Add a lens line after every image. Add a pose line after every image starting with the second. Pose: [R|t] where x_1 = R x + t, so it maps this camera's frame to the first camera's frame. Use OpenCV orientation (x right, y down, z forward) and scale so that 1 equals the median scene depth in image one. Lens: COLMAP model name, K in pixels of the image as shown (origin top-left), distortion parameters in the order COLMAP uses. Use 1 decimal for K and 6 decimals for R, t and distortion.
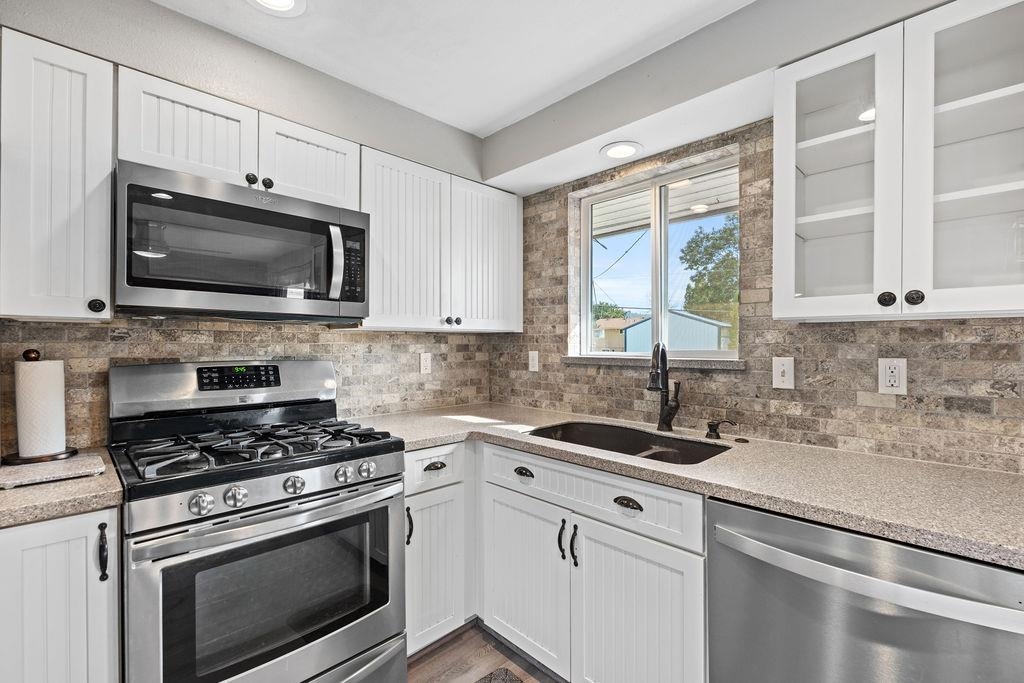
lens RADIAL K [[449.8, 0, 513.9], [0, 449.8, 344.2], [0, 0, 1]] dist [-0.001173, -0.001059]
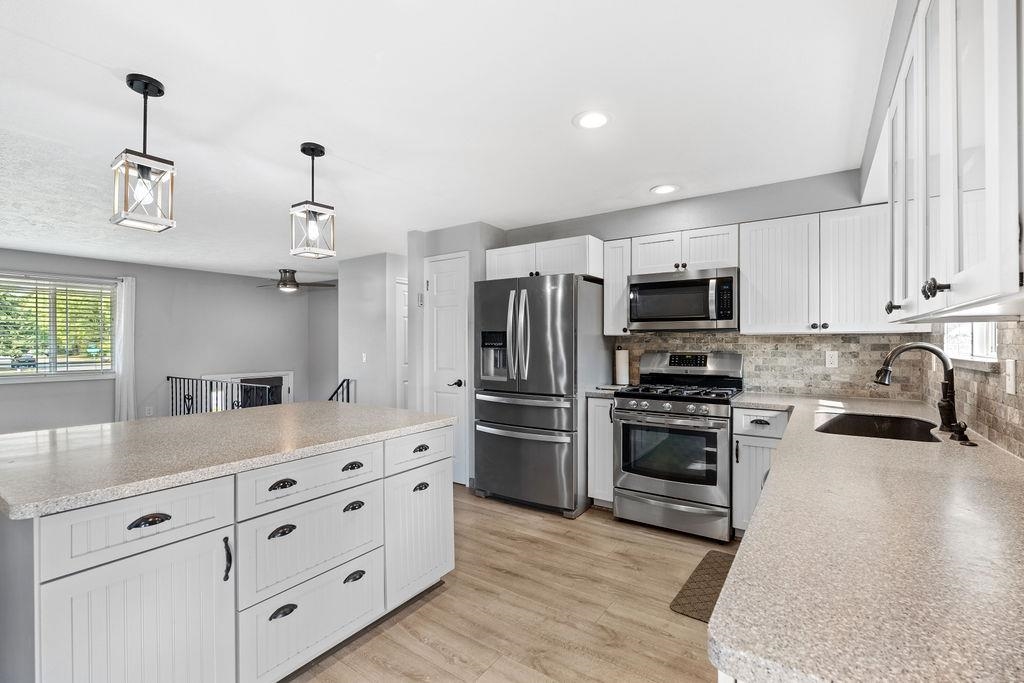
lens RADIAL K [[449.8, 0, 513.9], [0, 449.8, 344.2], [0, 0, 1]] dist [-0.001173, -0.001059]
pose [[0.192414, 0.001206, -0.981313, 1.143995], [0.001791, 0.999997, 0.001580, -0.003634], [0.981312, -0.002062, 0.192411, -0.135655]]
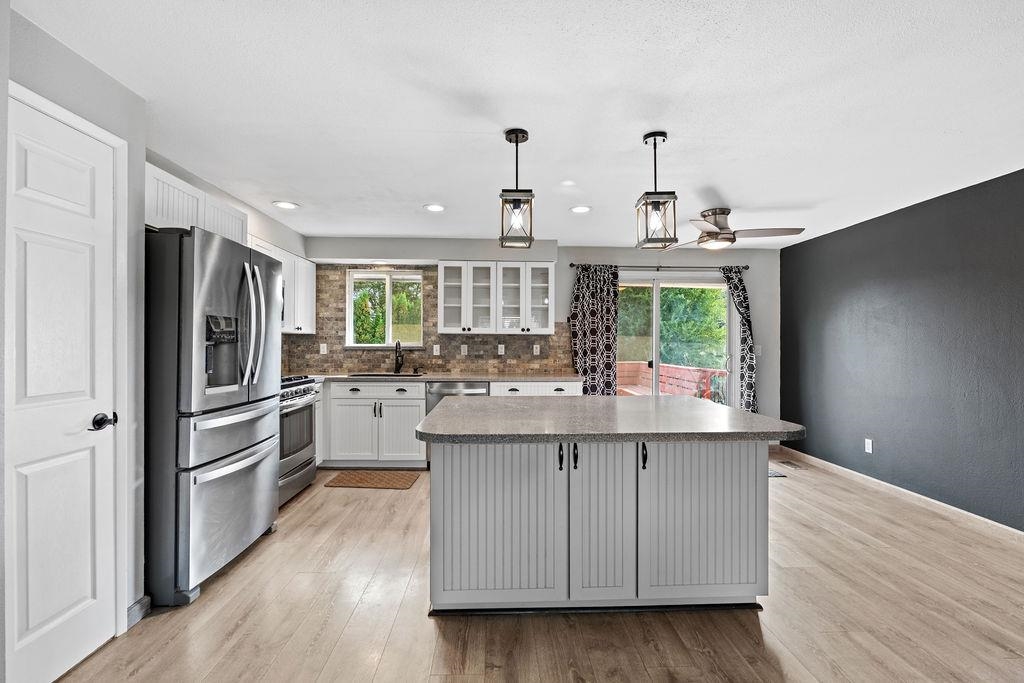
lens RADIAL K [[449.8, 0, 513.9], [0, 449.8, 344.2], [0, 0, 1]] dist [-0.001173, -0.001059]
pose [[0.673468, 0.000784, 0.739216, -1.165082], [-0.002787, 0.999995, 0.001478, 0.015708], [-0.739211, -0.003055, 0.673467, -1.290039]]
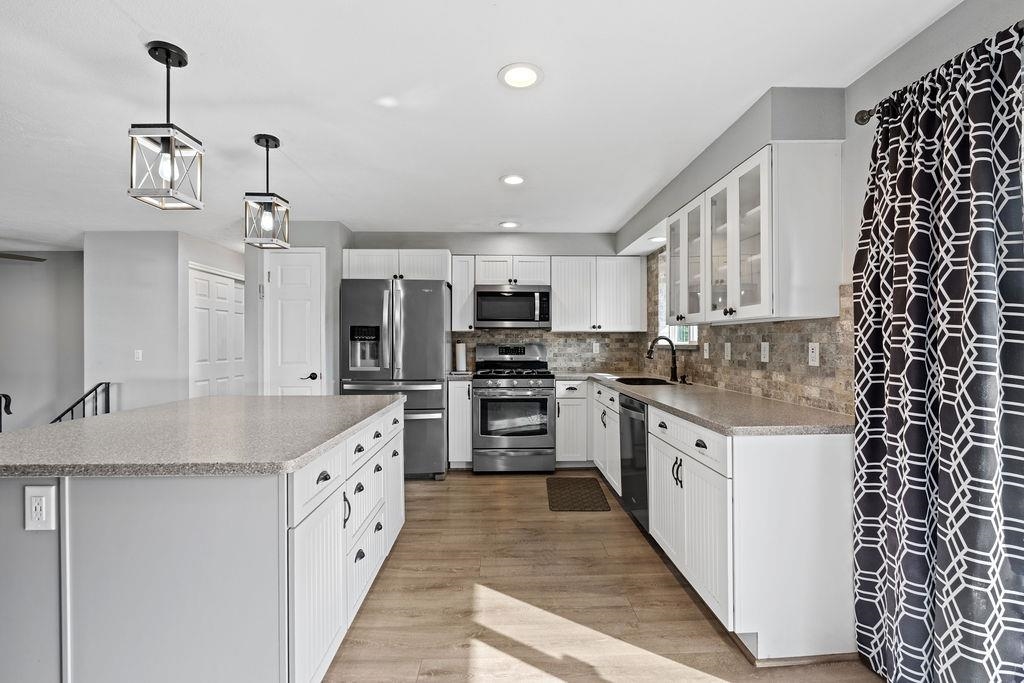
lens RADIAL K [[449.8, 0, 513.9], [0, 449.8, 344.2], [0, 0, 1]] dist [-0.001173, -0.001059]
pose [[0.736136, 0.001890, -0.676831, 1.171868], [0.001063, 0.999992, 0.003949, 0.022641], [0.676832, -0.003626, 0.736128, -0.935090]]
